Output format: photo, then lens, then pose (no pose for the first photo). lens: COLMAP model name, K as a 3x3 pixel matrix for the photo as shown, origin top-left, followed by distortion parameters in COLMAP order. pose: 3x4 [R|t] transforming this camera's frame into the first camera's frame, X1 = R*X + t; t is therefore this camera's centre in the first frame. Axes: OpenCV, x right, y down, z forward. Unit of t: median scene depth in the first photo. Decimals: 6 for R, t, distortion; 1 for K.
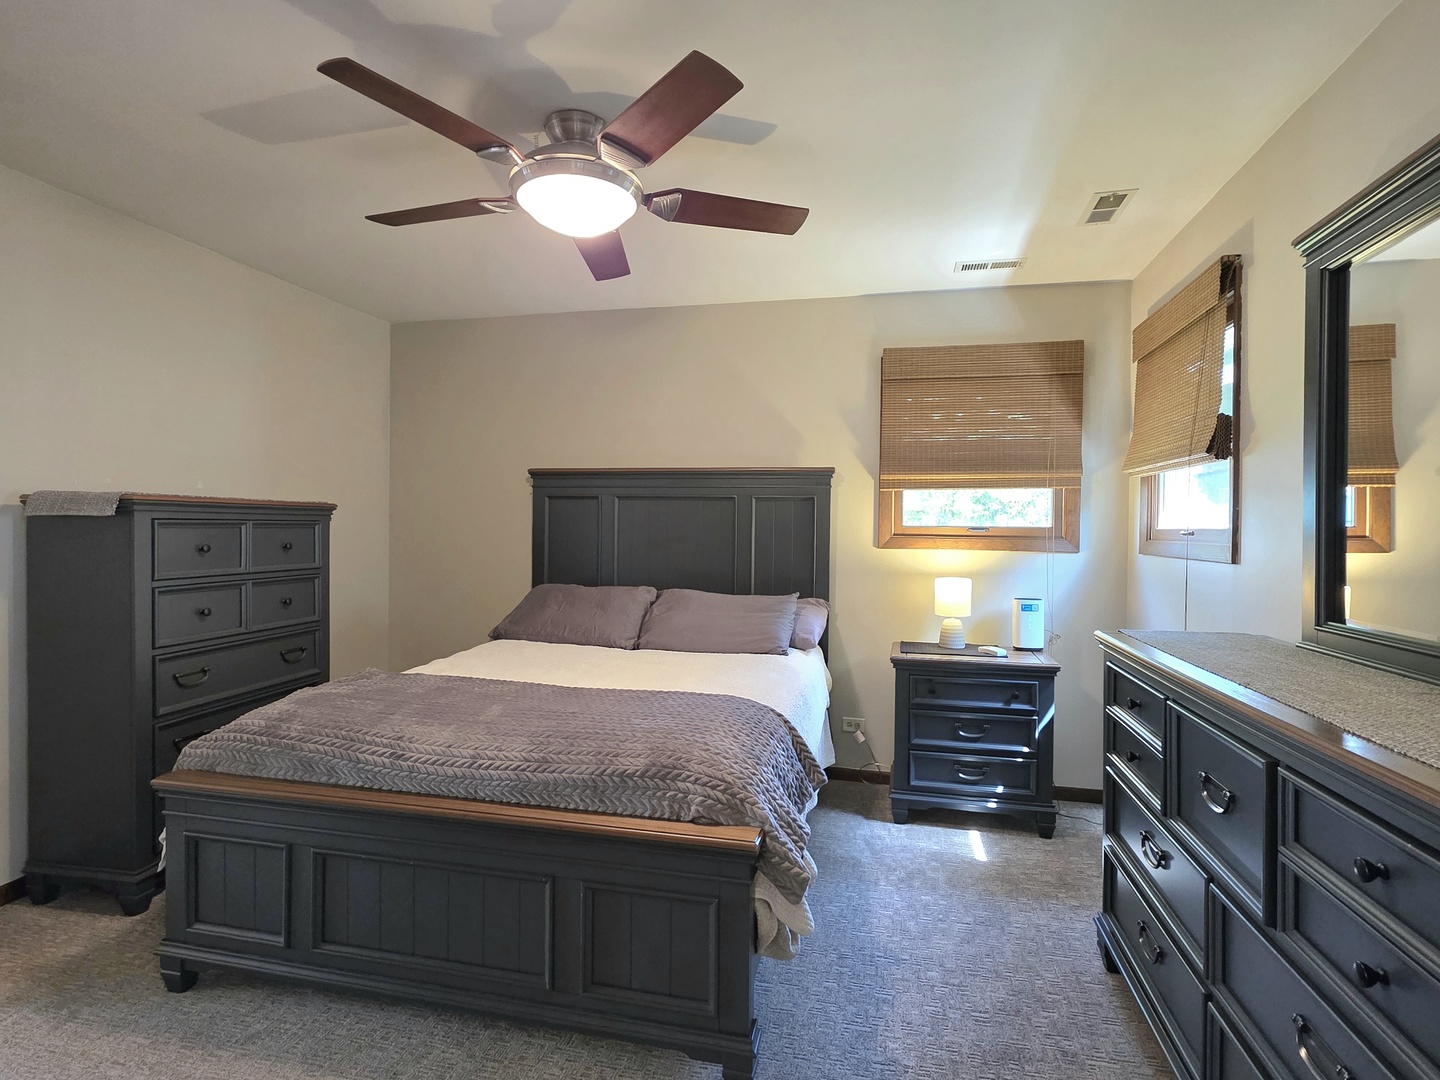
lens RADIAL K [[742.4, 0, 716.4], [0, 742.4, 539.7], [0, 0, 1]] dist [0.002188, -0.000410]
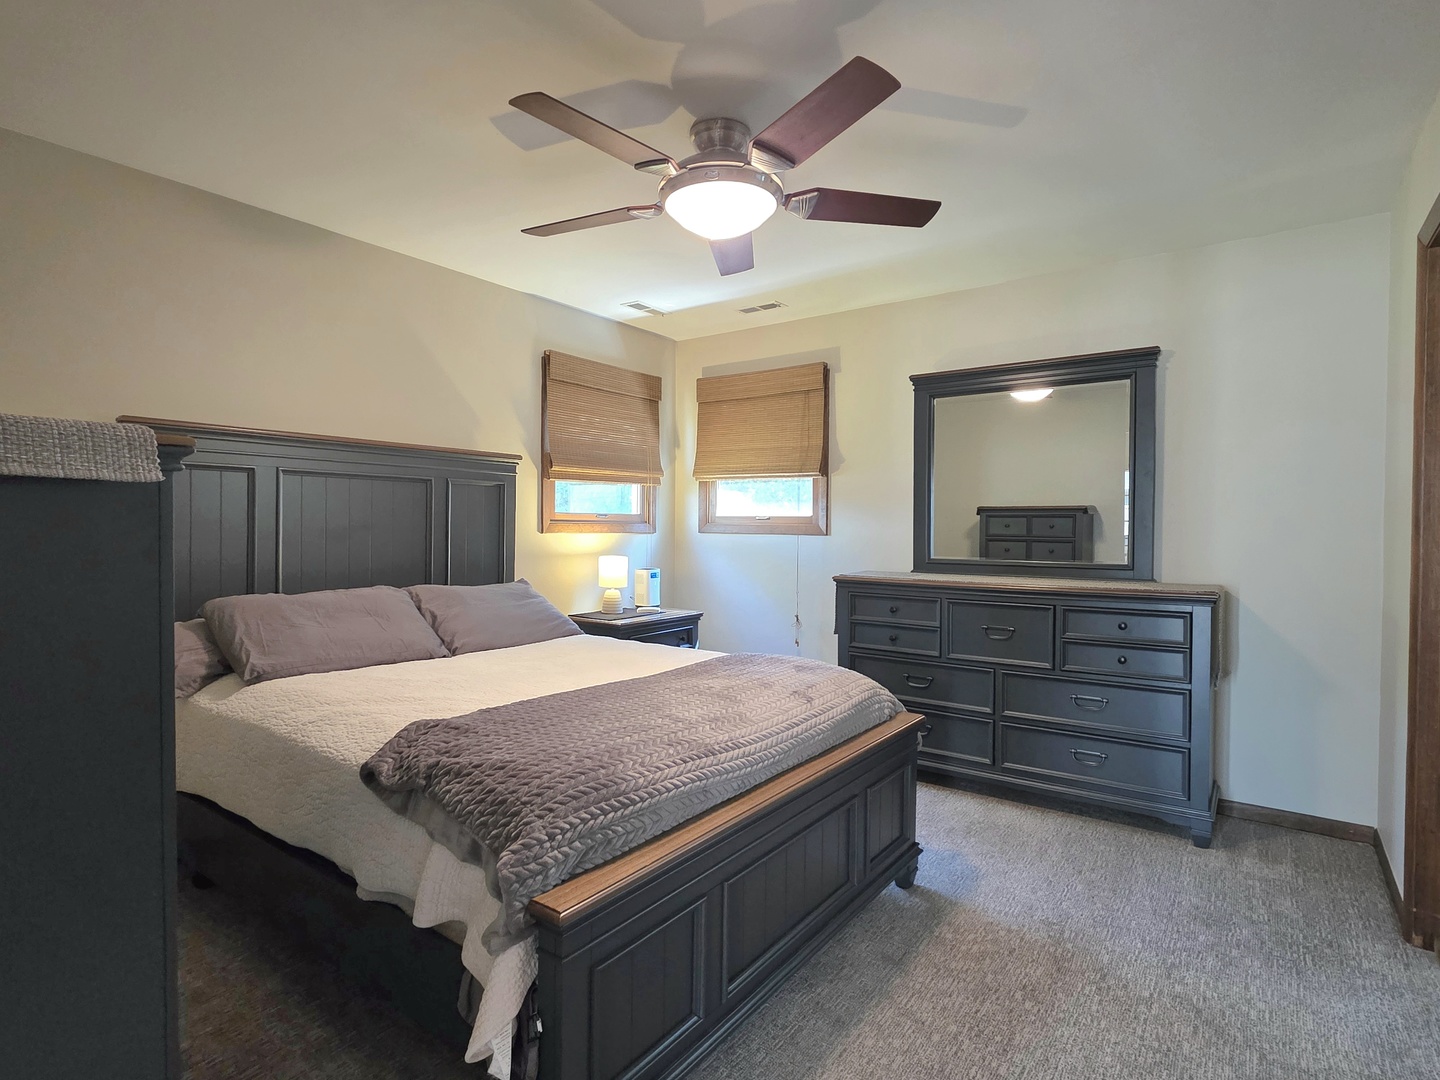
lens RADIAL K [[742.4, 0, 716.4], [0, 742.4, 539.7], [0, 0, 1]] dist [0.002188, -0.000410]
pose [[0.355022, -0.029005, 0.934408, -0.736454], [0.016847, 0.999555, 0.024626, -0.002384], [-0.934706, 0.006999, 0.355353, 0.408871]]
